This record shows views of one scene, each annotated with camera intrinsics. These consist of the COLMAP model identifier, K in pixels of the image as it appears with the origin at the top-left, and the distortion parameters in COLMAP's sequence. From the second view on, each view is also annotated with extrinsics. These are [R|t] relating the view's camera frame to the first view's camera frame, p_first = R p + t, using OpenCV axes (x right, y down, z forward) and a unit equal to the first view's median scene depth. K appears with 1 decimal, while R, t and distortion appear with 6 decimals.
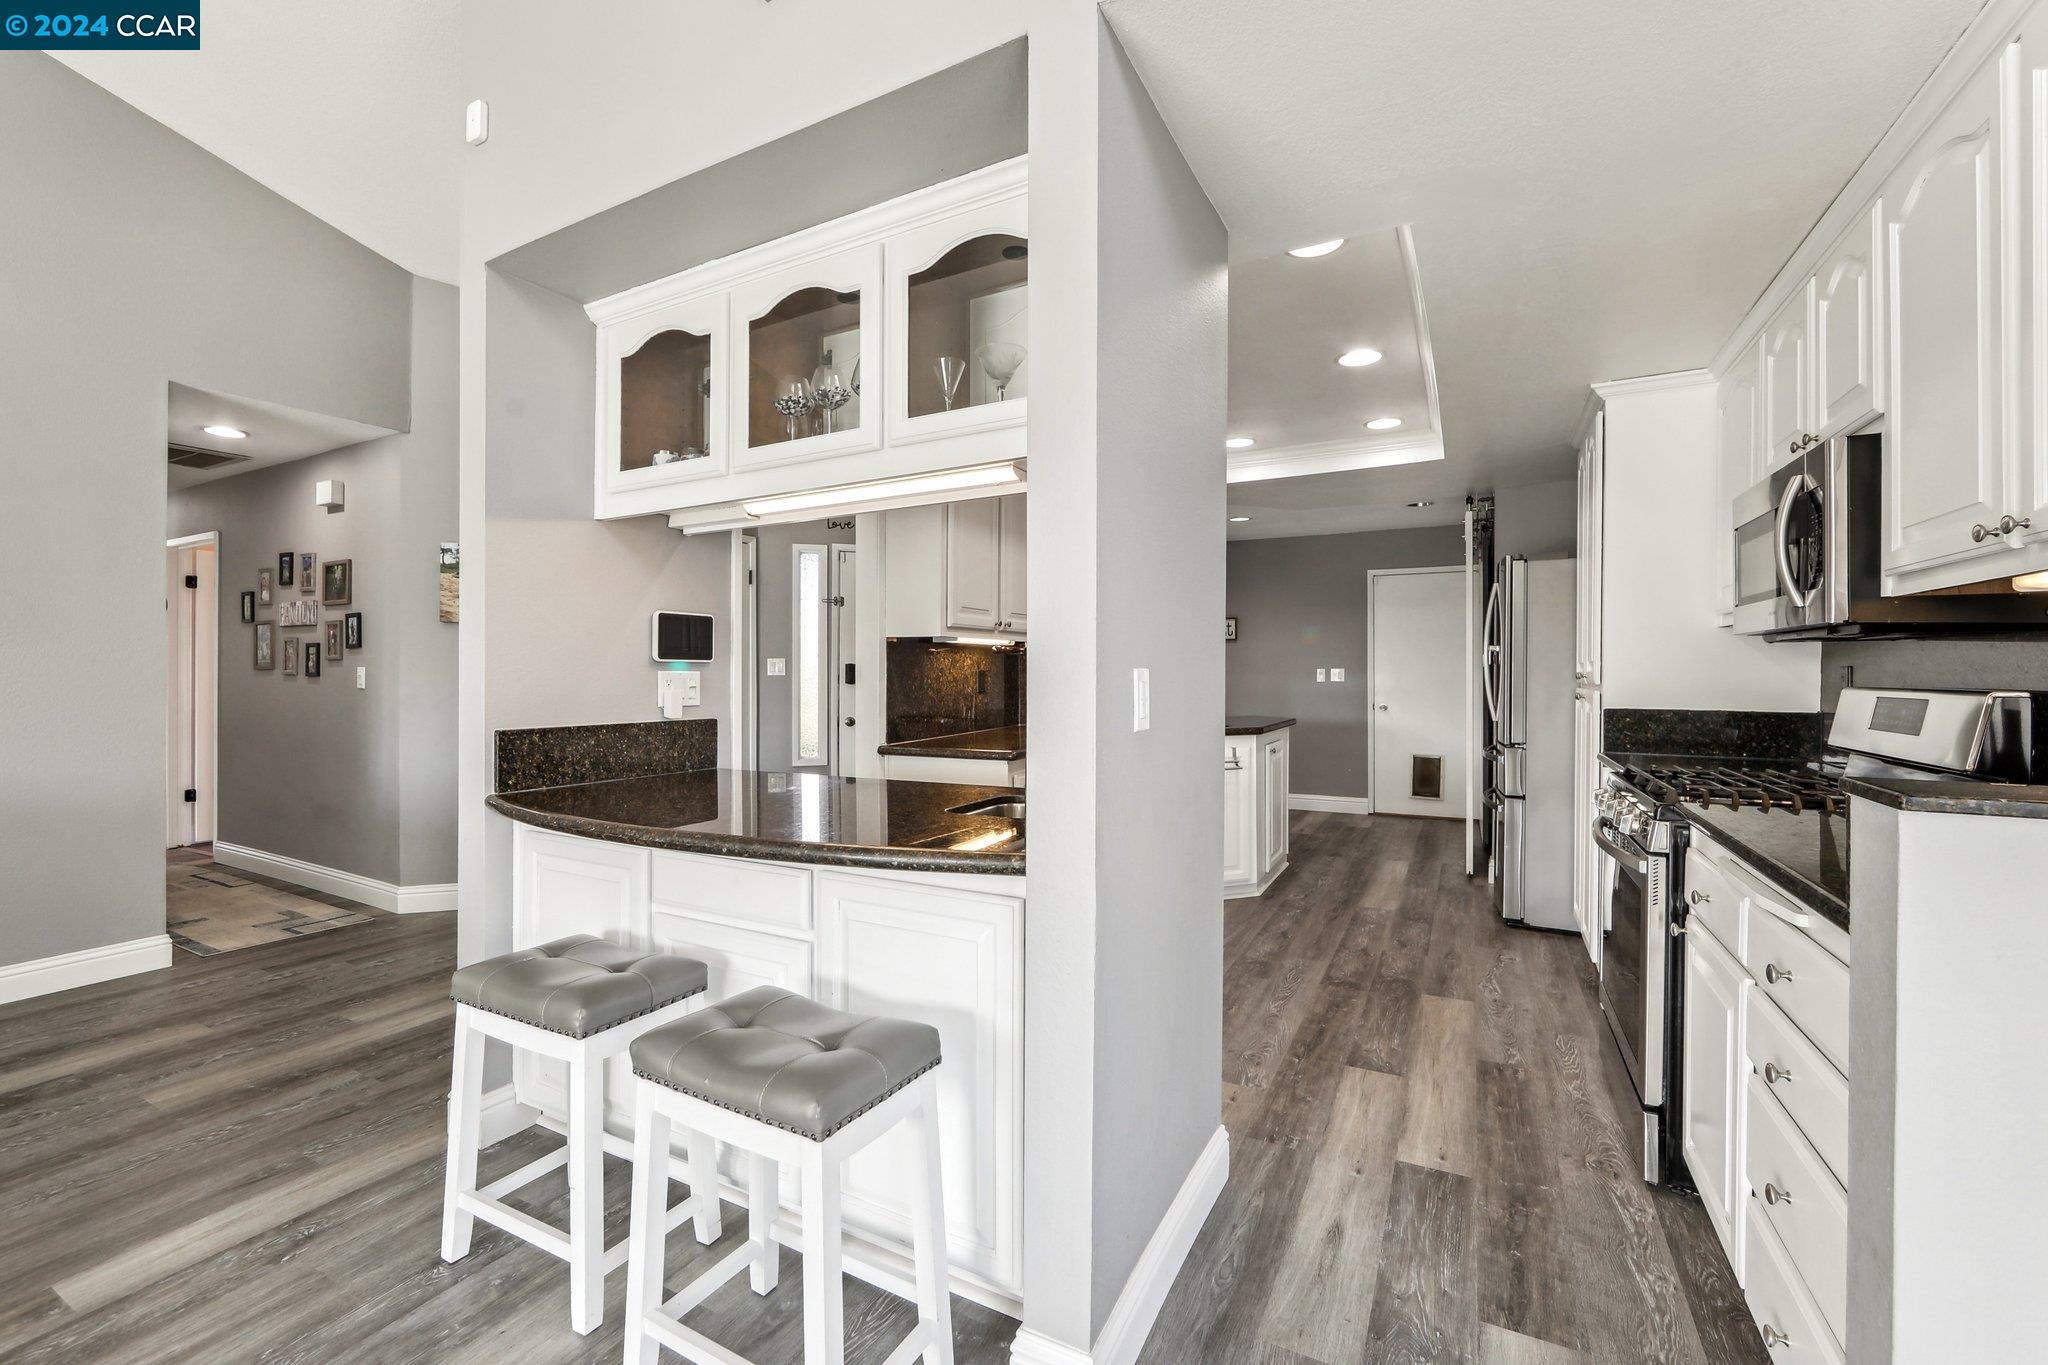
lens RADIAL K [[846.2, 0, 1026.4], [0, 846.2, 674.4], [0, 0, 1]] dist [0.000761, 0.000101]
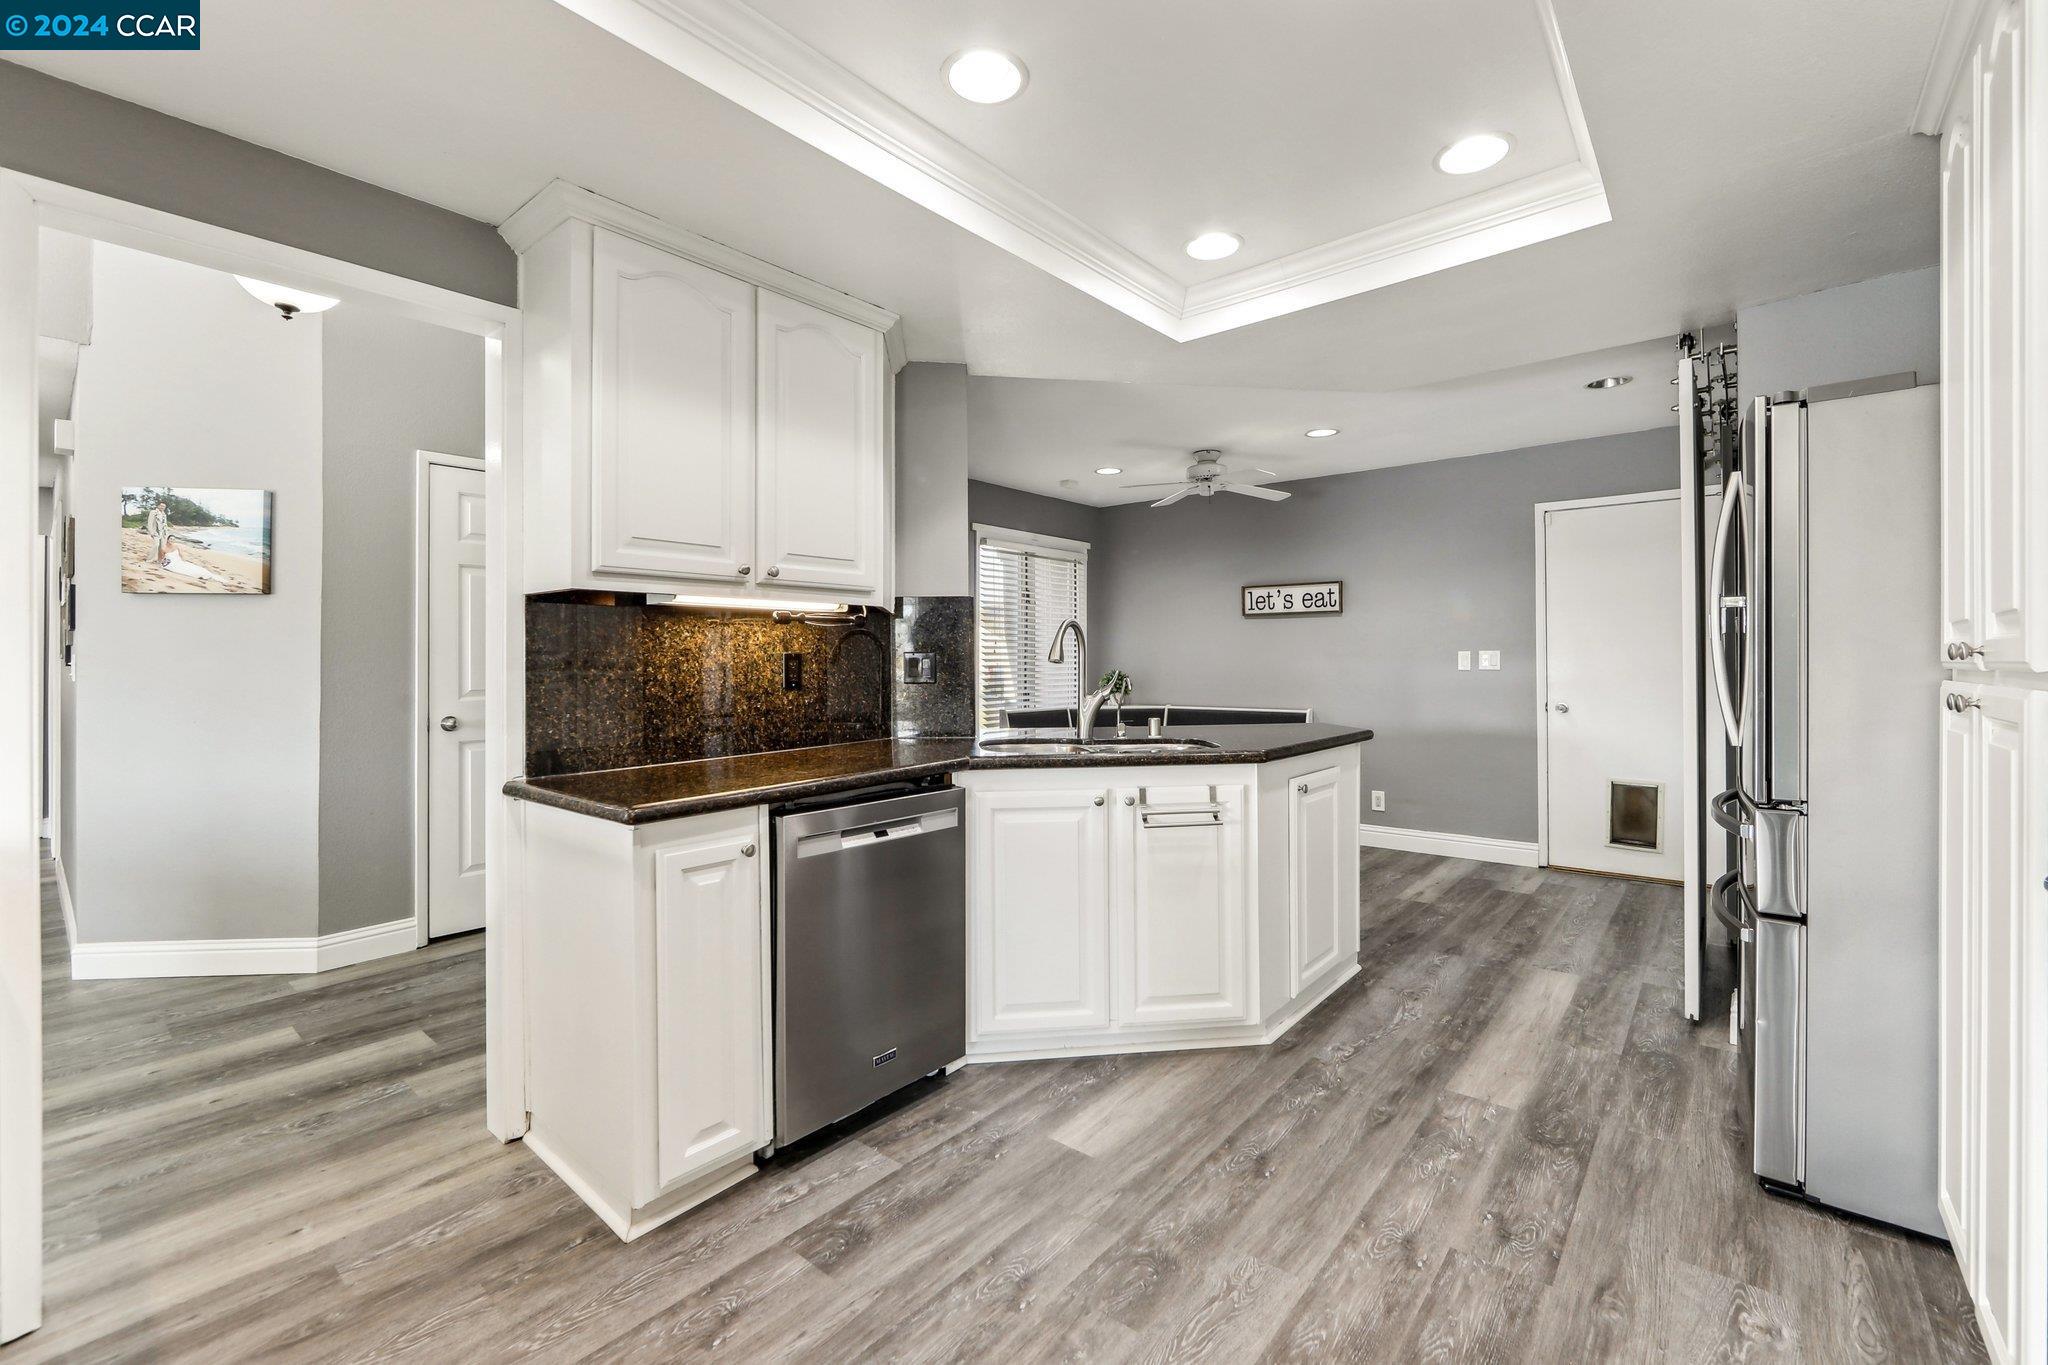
lens RADIAL K [[861.2, 0, 1027.5], [0, 861.2, 661.1], [0, 0, 1]] dist [-0.004905, -0.000004]
pose [[0.978657, -0.004830, -0.205444, 0.255461], [0.004085, 0.999983, -0.004051, 0.005154], [0.205460, 0.003125, 0.978661, 0.429741]]
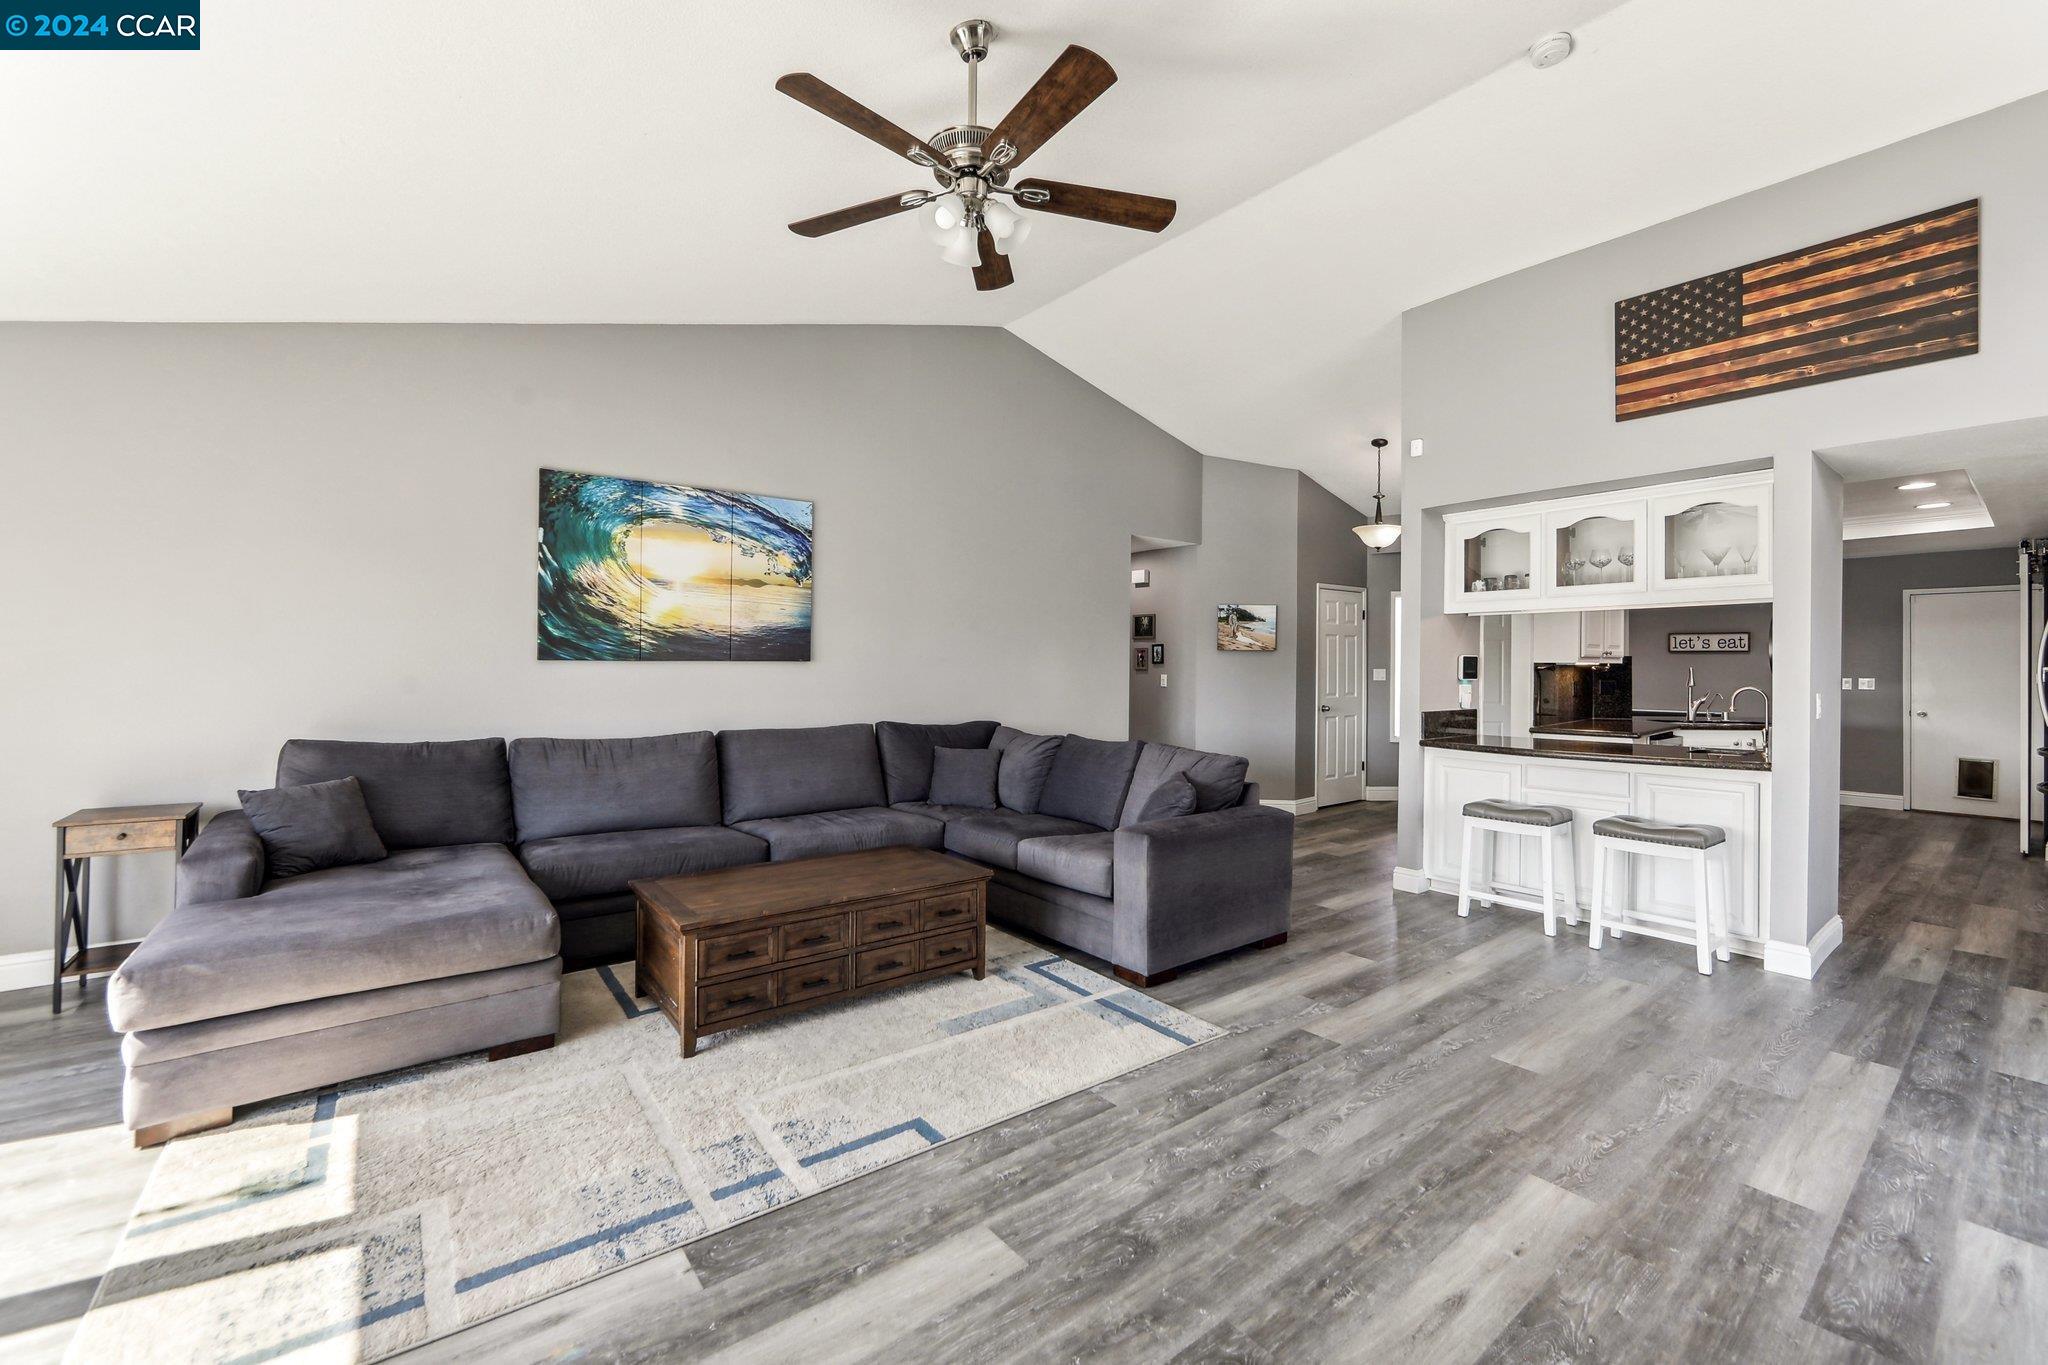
lens RADIAL K [[839.5, 0, 1021.4], [0, 839.5, 662.8], [0, 0, 1]] dist [-0.016916, 0.005328]
pose [[0.915500, 0.004545, -0.402293, -0.371770], [-0.006991, 0.999965, -0.004614, -0.024973], [0.402258, 0.007037, 0.915499, -0.784255]]
